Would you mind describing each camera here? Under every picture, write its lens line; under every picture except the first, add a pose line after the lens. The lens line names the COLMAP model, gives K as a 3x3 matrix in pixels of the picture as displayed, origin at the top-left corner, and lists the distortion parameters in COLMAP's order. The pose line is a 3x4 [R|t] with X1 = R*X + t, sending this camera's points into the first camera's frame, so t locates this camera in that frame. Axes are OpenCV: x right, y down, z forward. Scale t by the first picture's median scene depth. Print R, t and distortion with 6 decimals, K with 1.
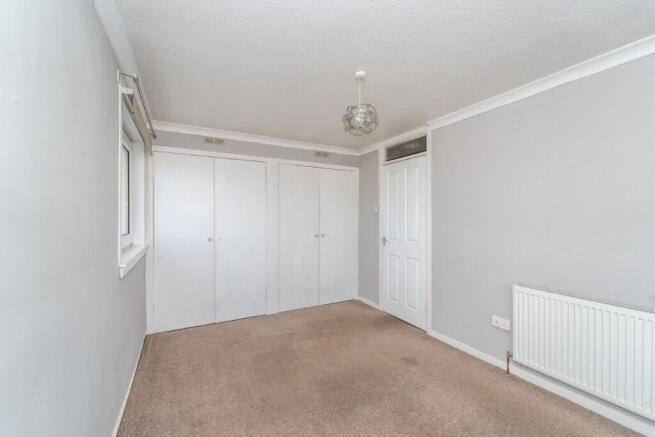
lens RADIAL K [[268.2, 0, 328.1], [0, 268.2, 214.2], [0, 0, 1]] dist [-0.000442, -0.000141]
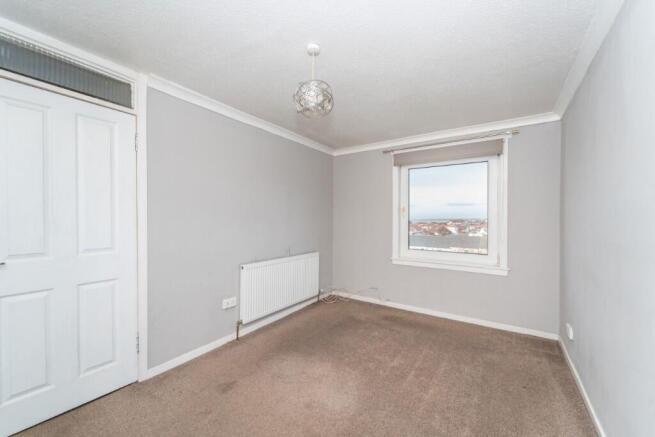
lens RADIAL K [[268.2, 0, 328.1], [0, 268.2, 214.2], [0, 0, 1]] dist [-0.000442, -0.000141]
pose [[-0.462996, 0.001664, 0.886359, -0.578823], [-0.018547, 0.999761, -0.011564, 0.027708], [-0.886166, -0.021793, -0.462854, 1.161022]]
